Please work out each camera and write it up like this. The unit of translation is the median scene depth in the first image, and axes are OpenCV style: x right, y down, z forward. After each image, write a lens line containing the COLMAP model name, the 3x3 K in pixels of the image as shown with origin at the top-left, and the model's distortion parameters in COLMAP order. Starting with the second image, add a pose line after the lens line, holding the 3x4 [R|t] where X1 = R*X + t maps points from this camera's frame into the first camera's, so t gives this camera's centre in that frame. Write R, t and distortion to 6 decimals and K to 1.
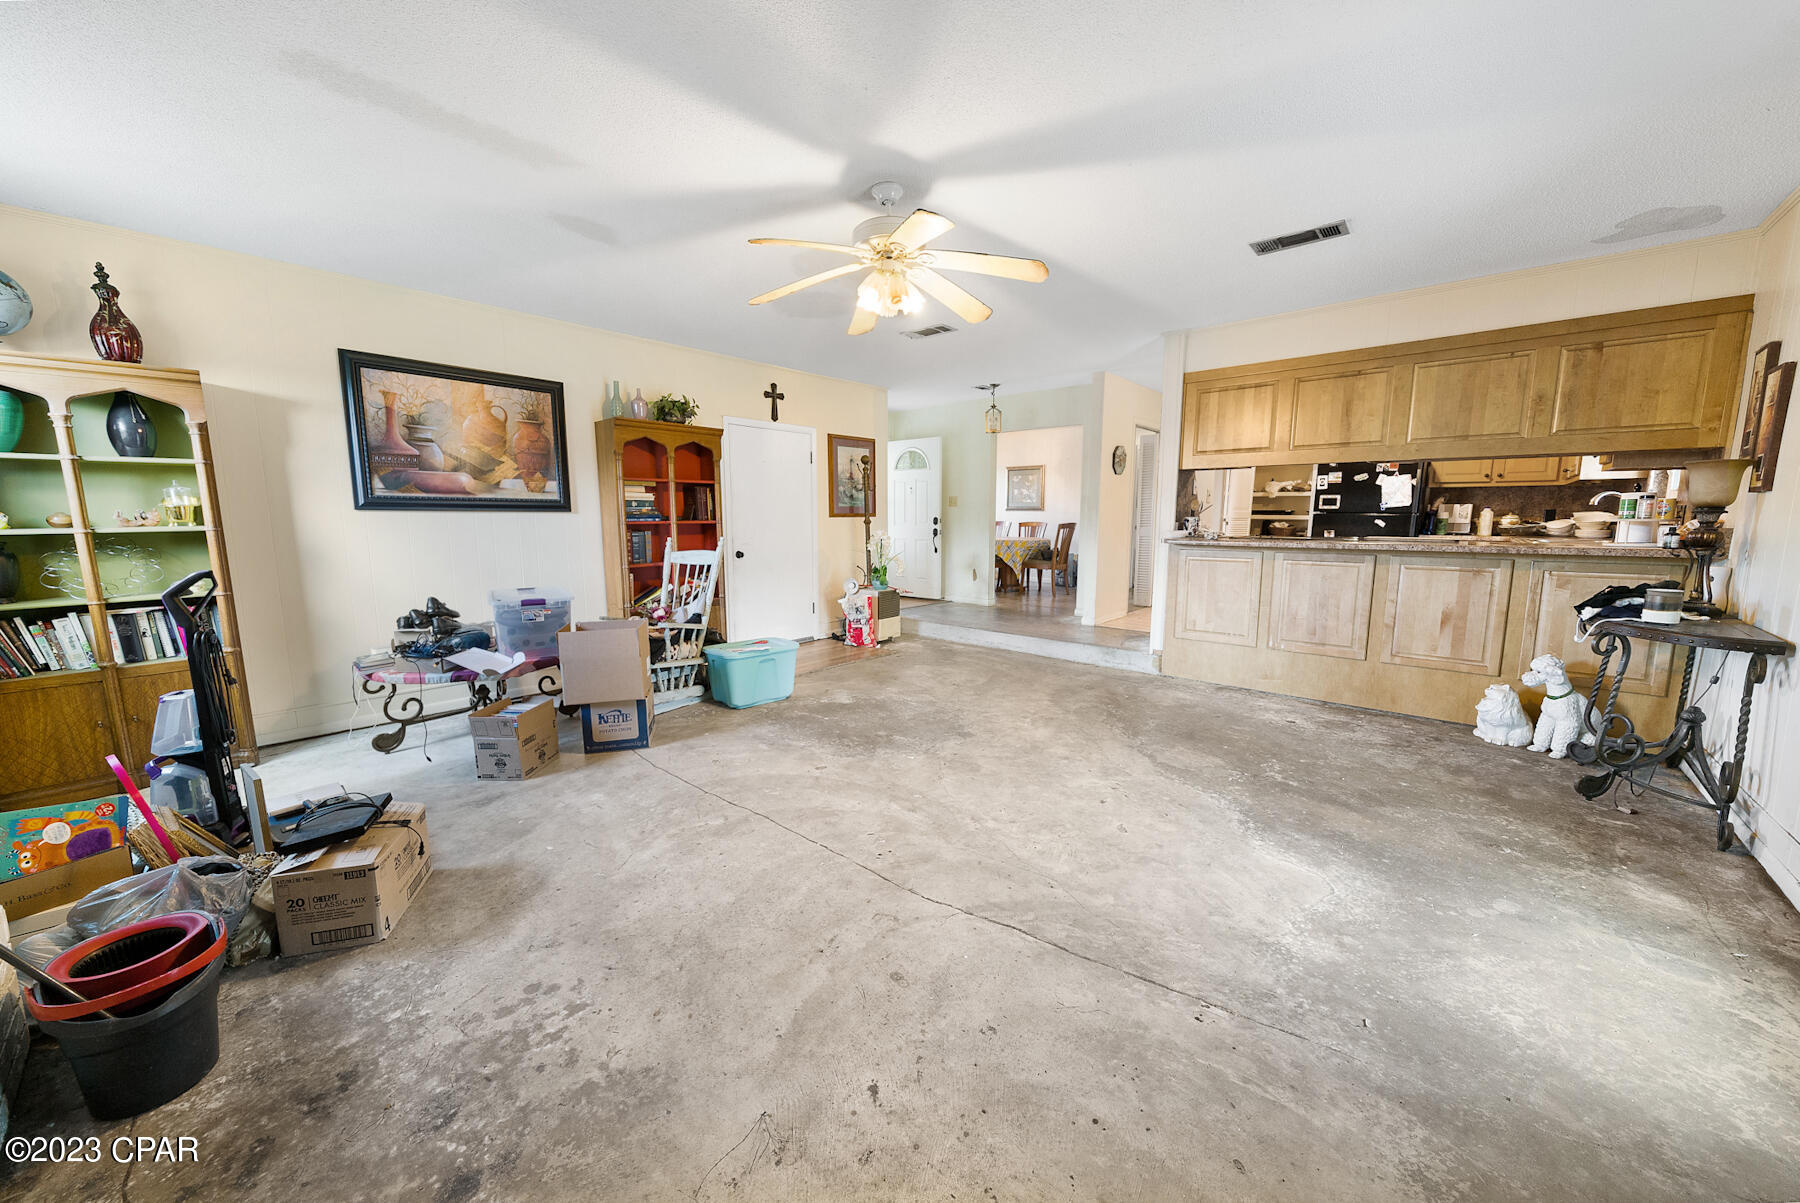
lens RADIAL K [[631.9, 0, 904.9], [0, 631.9, 606.6], [0, 0, 1]] dist [-0.000181, 0.000043]
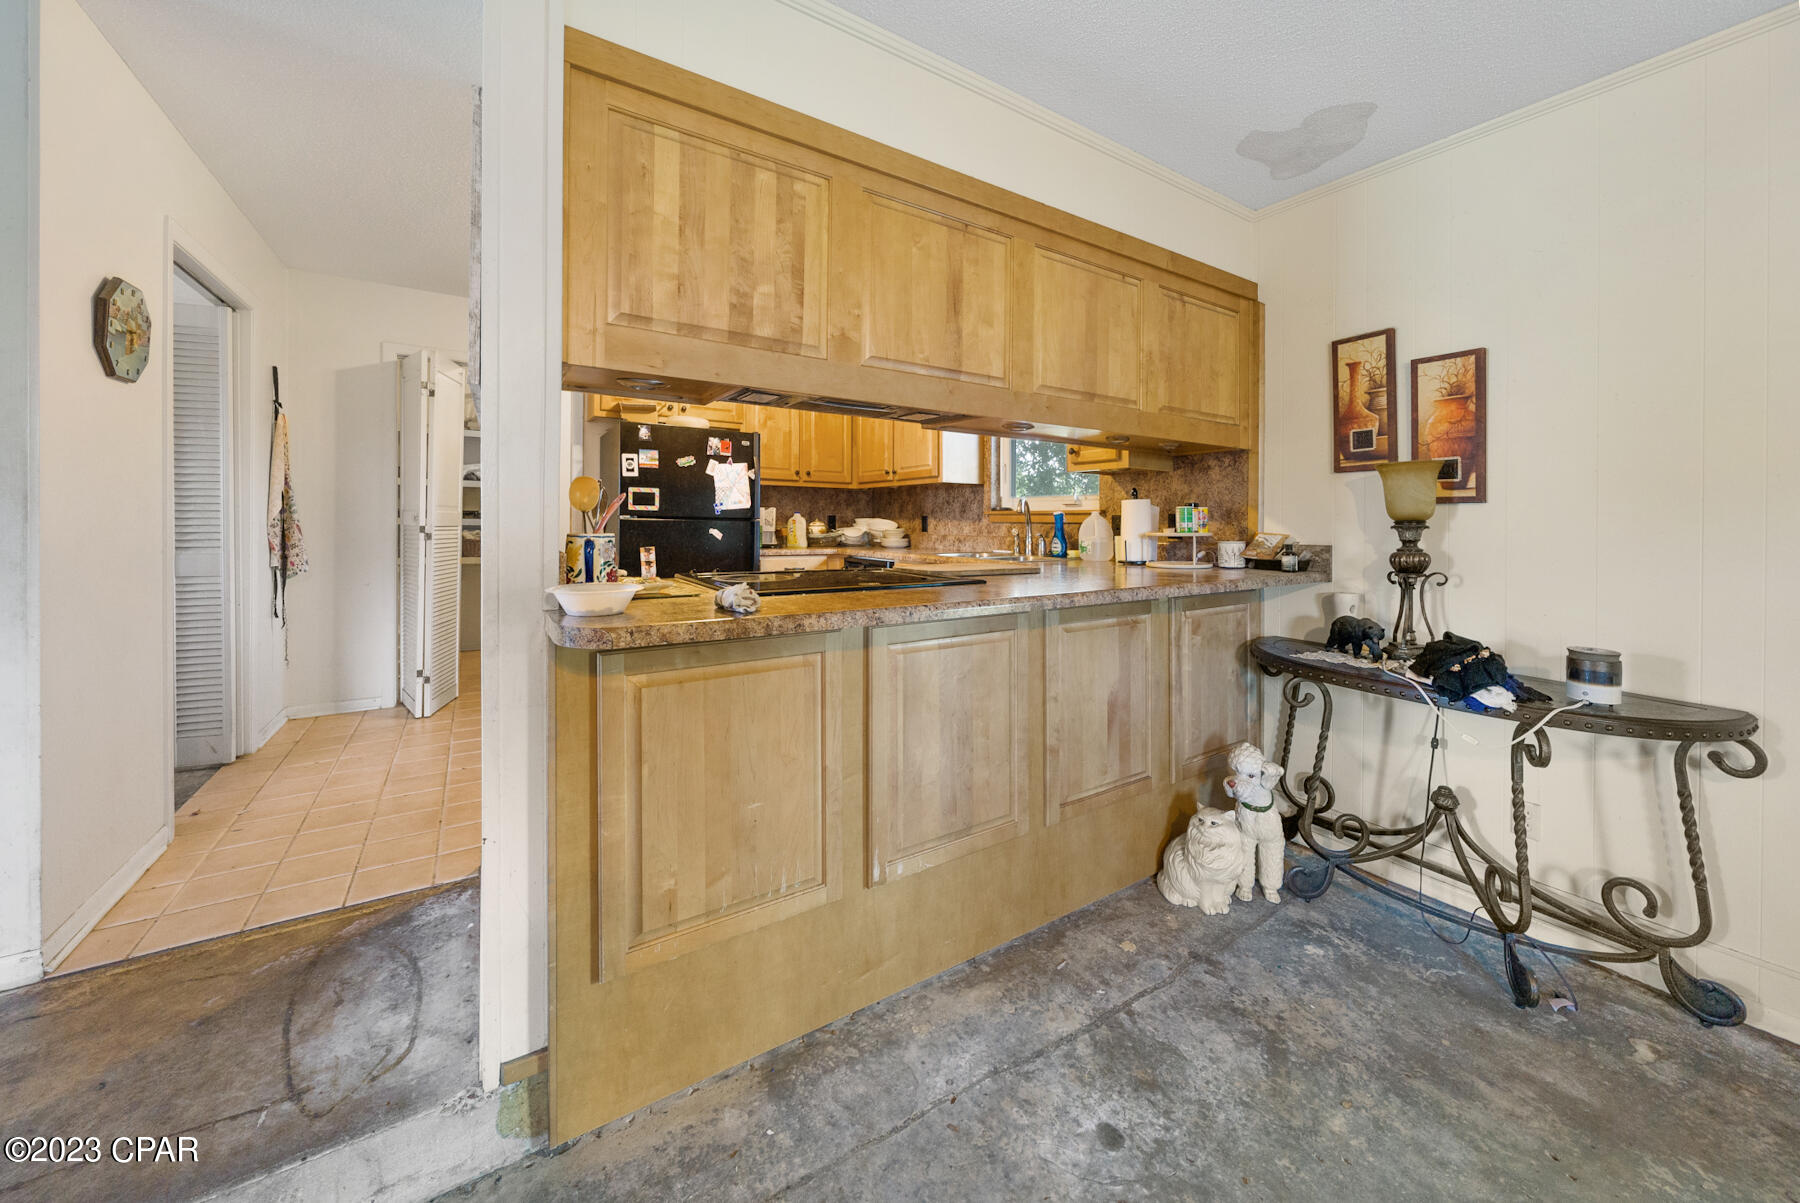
lens RADIAL K [[651.9, 0, 909.1], [0, 651.9, 521.1], [0, 0, 1]] dist [-0.001739, -0.000220]
pose [[0.265526, 0.000398, 0.964104, 0.247305], [0.128680, 0.991038, -0.035850, -0.147568], [-0.955478, 0.133580, 0.263095, 0.975297]]
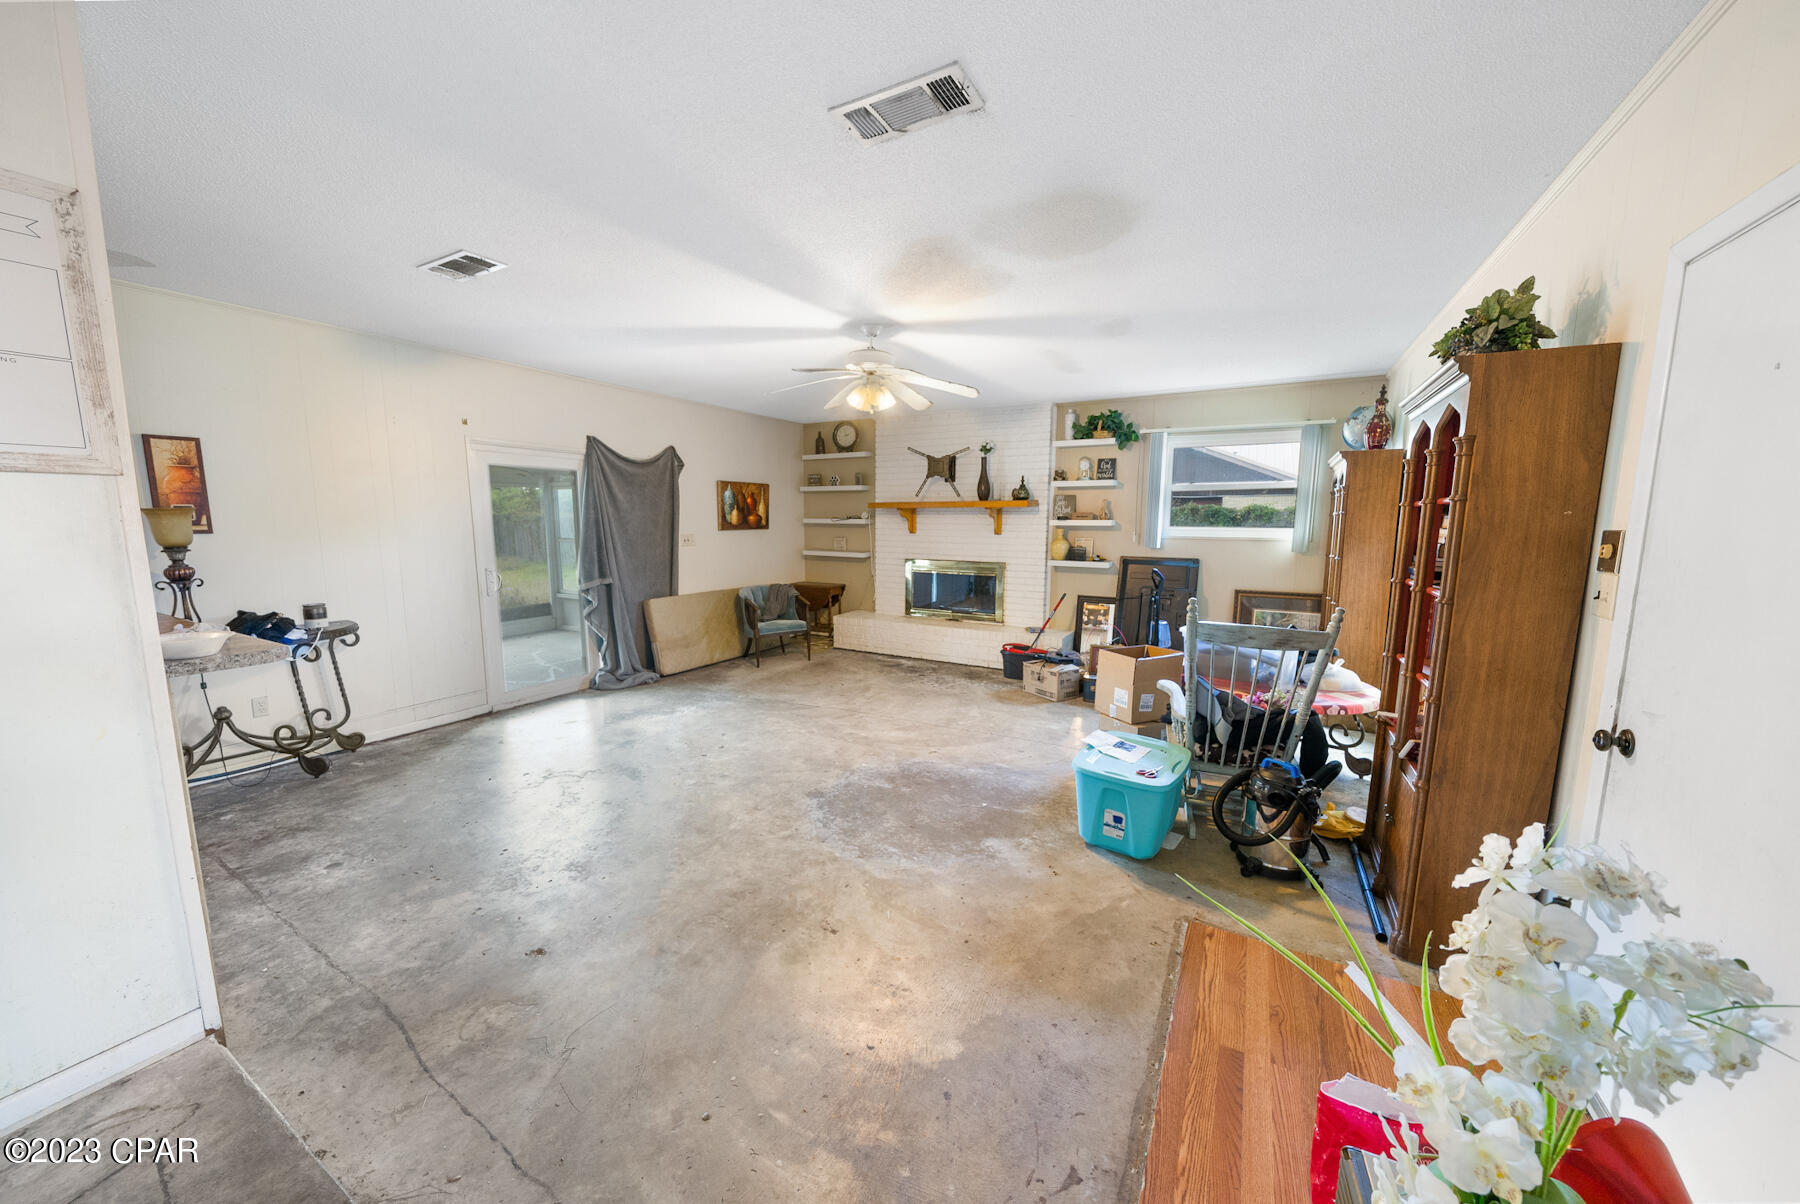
lens RADIAL K [[618.0, 0, 900.0], [0, 618.0, 602.0], [0, 0, 1]] dist [0.000077, 0.000005]
pose [[-0.977420, 0.022663, -0.210086, 0.148883], [-0.035587, 0.962376, 0.269382, -0.294768], [0.208286, 0.270776, -0.939839, 1.690759]]
